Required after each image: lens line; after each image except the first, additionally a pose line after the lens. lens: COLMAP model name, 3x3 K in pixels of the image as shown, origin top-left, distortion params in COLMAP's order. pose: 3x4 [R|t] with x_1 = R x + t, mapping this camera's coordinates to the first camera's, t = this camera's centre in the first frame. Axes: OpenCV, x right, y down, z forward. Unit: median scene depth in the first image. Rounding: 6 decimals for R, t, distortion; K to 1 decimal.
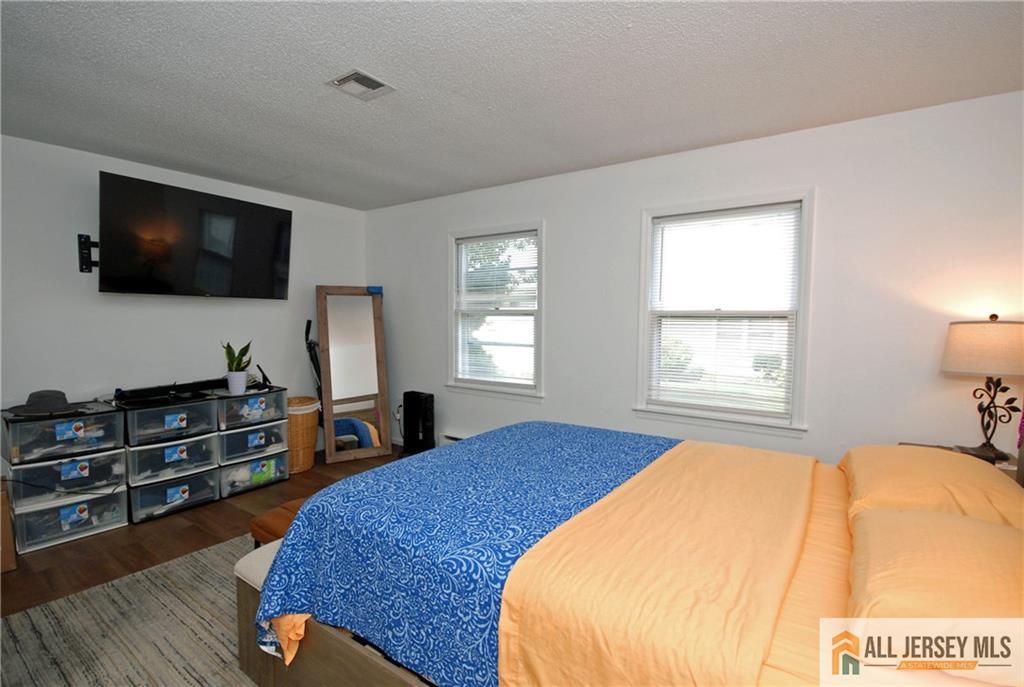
lens RADIAL K [[487.8, 0, 512.0], [0, 487.8, 343.5], [0, 0, 1]] dist [0.019702, -0.016148]
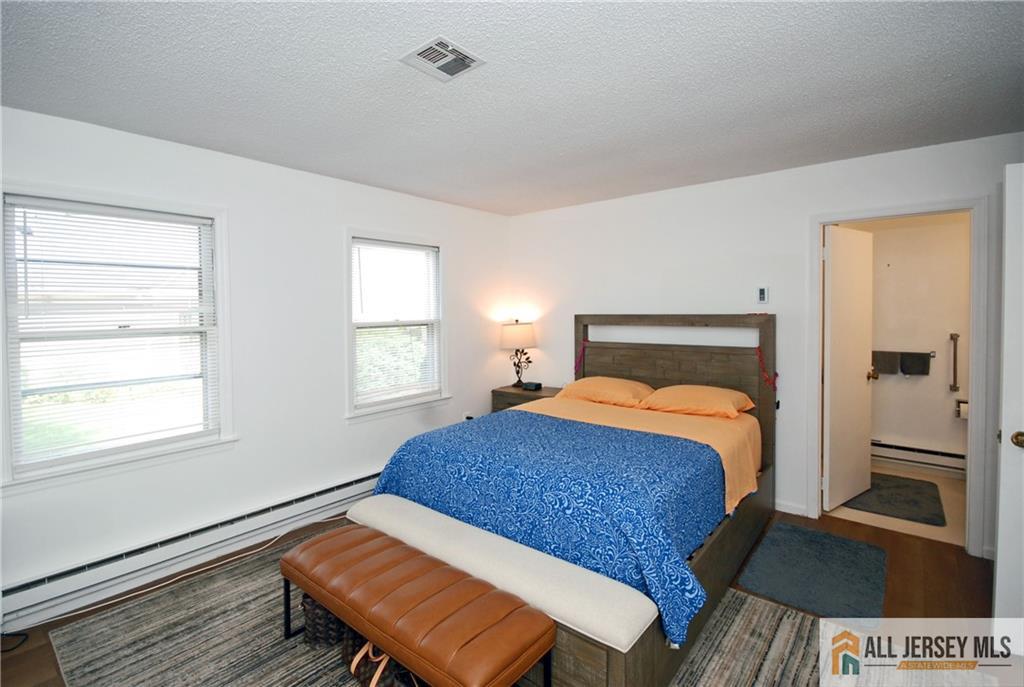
lens RADIAL K [[476.9, 0, 513.0], [0, 476.9, 319.2], [0, 0, 1]] dist [-0.000621, -0.000063]
pose [[0.062260, -0.027568, 0.997679, -0.825496], [0.069649, 0.997302, 0.023211, -0.083893], [-0.995627, 0.068042, 0.064012, 0.654906]]
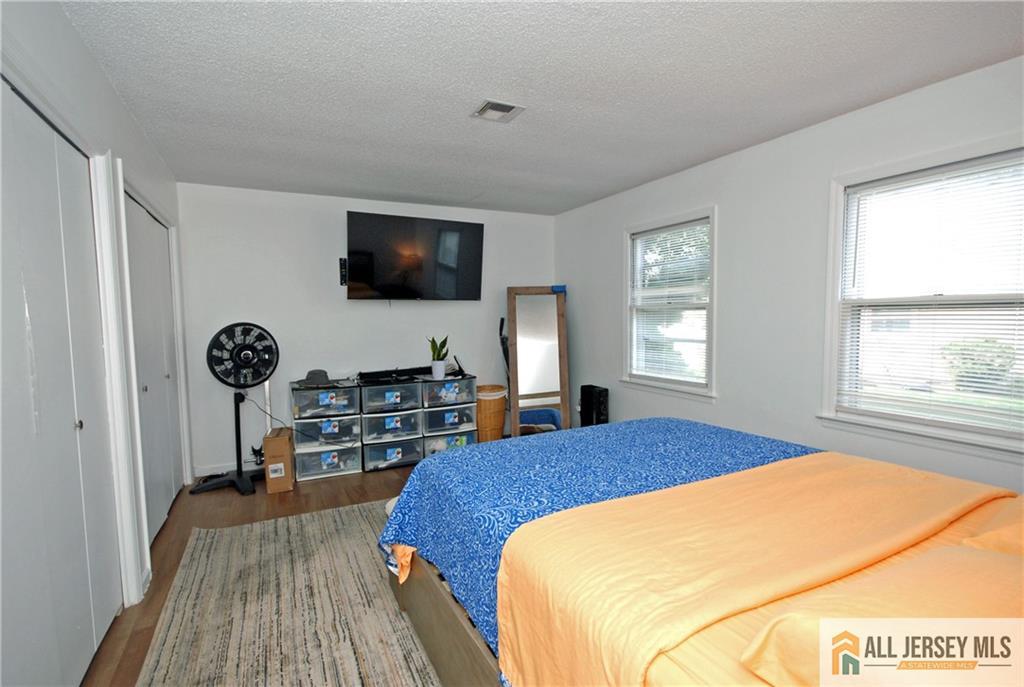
lens RADIAL K [[492.9, 0, 512.0], [0, 492.9, 343.5], [0, 0, 1]] dist [-0.003734, -0.000231]
pose [[0.885757, 0.007928, -0.464082, 0.203226], [-0.006899, 0.999969, 0.003915, 0.009596], [0.464098, -0.000266, 0.885784, -0.003849]]
